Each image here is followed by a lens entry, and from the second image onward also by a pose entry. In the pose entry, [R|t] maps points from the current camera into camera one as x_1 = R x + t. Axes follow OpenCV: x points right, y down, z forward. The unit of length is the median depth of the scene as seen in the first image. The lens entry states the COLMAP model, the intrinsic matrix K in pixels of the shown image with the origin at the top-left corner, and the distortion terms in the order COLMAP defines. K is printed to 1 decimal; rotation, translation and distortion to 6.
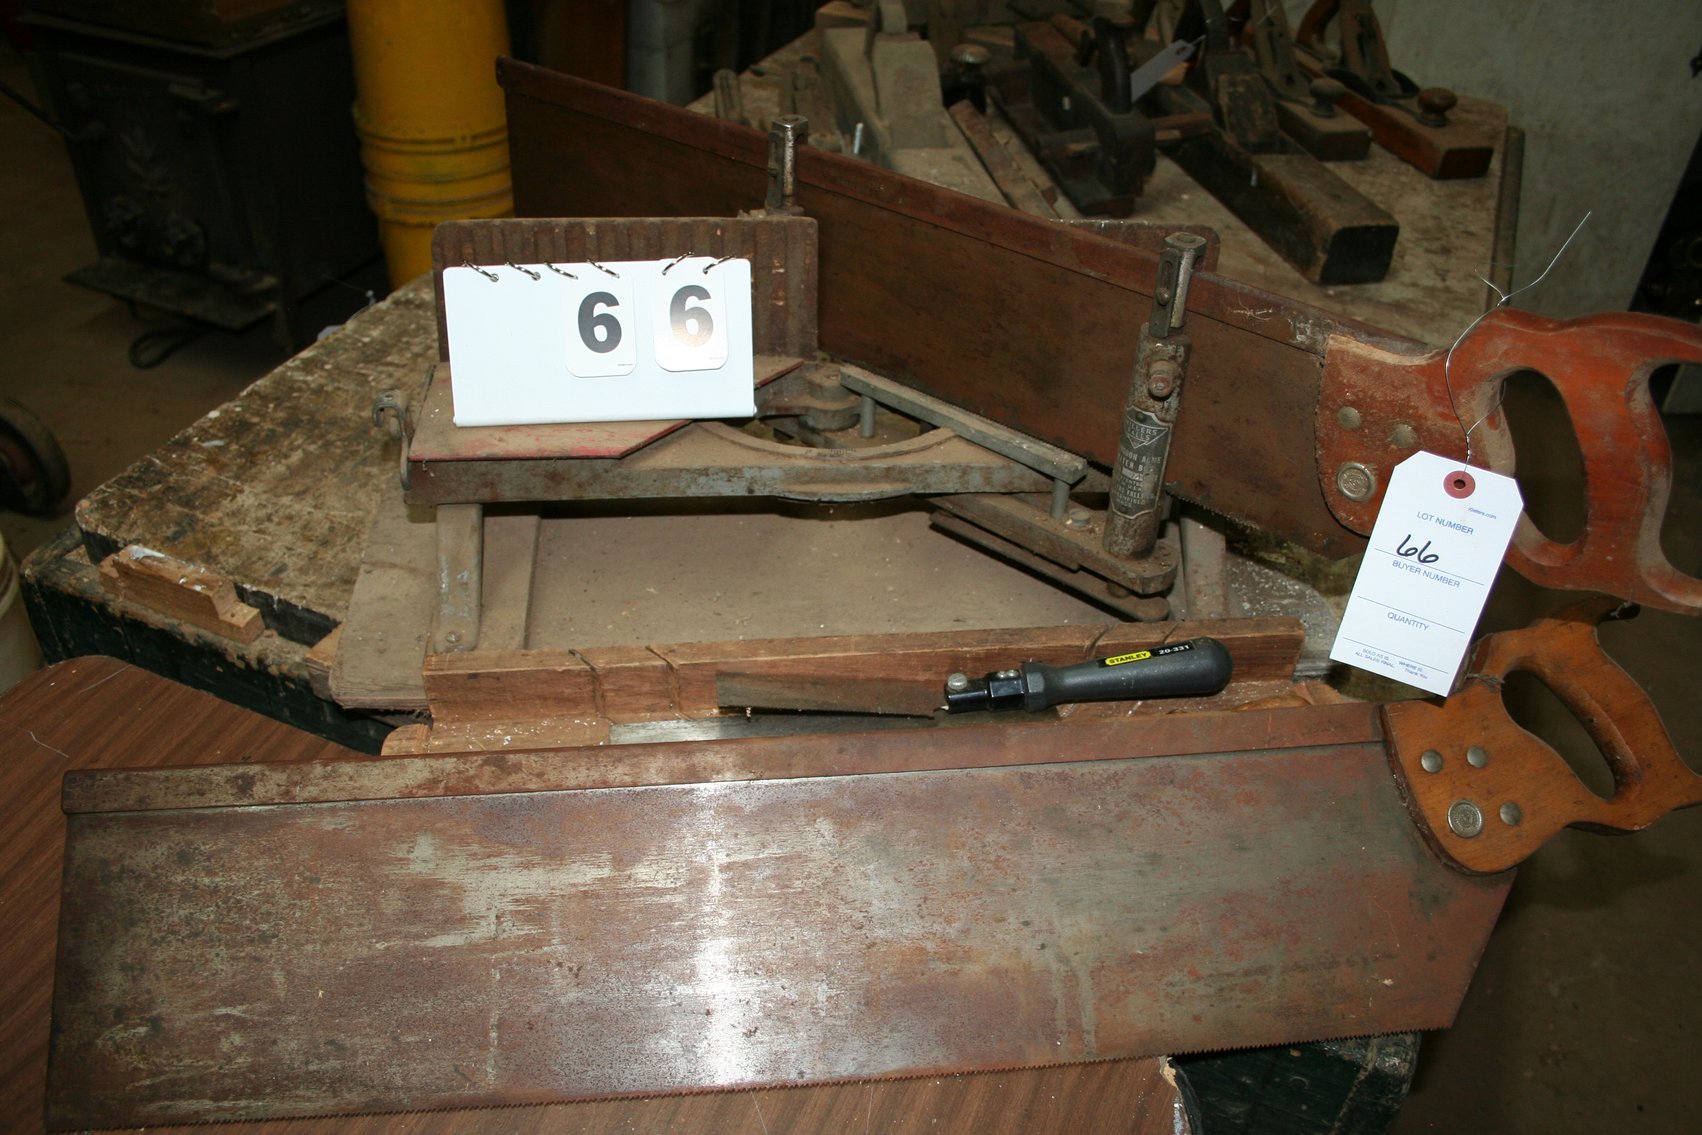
lens RADIAL K [[1387.7, 0, 847.9], [0, 1387.7, 557.9], [0, 0, 1]] dist [-0.131488, 0.084237]
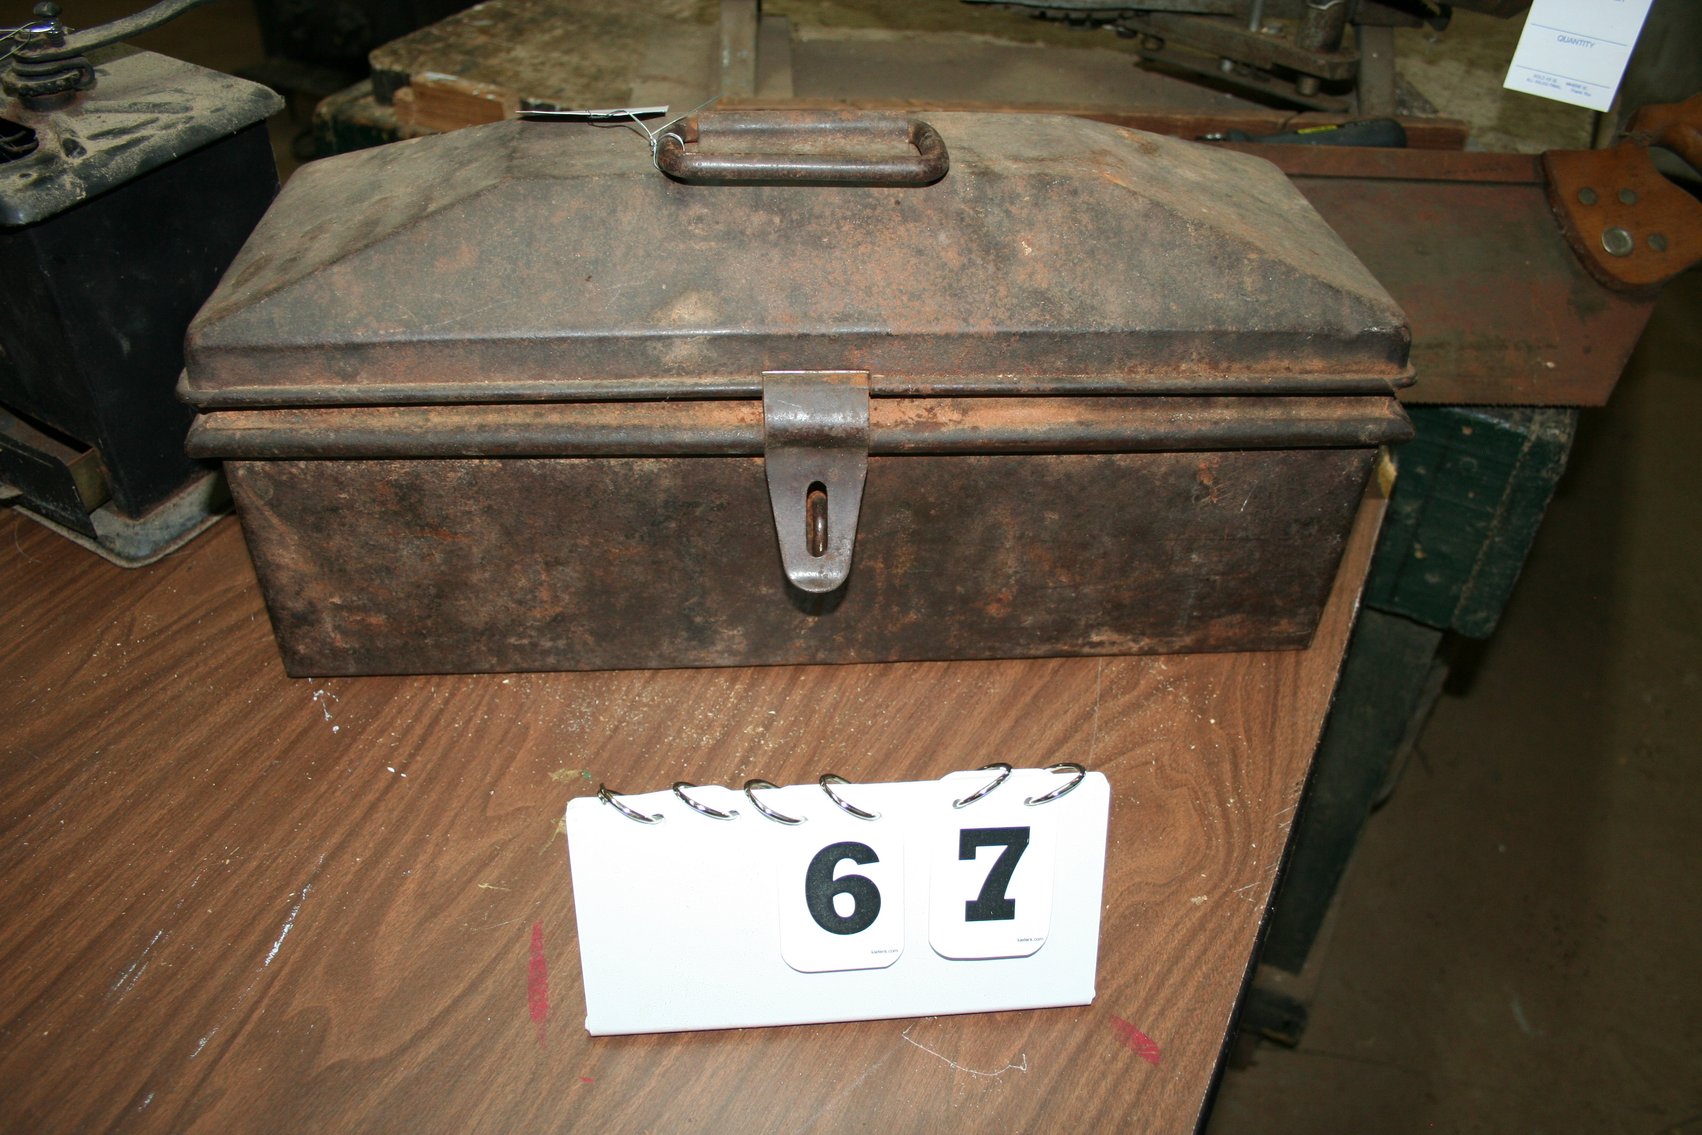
lens RADIAL K [[1387.7, 0, 839.2], [0, 1387.7, 576.1], [0, 0, 1]] dist [-0.131488, 0.084237]
pose [[0.998270, 0.039554, -0.043500, -0.120196], [-0.038286, 0.998828, 0.029596, 0.383316], [0.044620, -0.027880, 0.998615, -0.146617]]
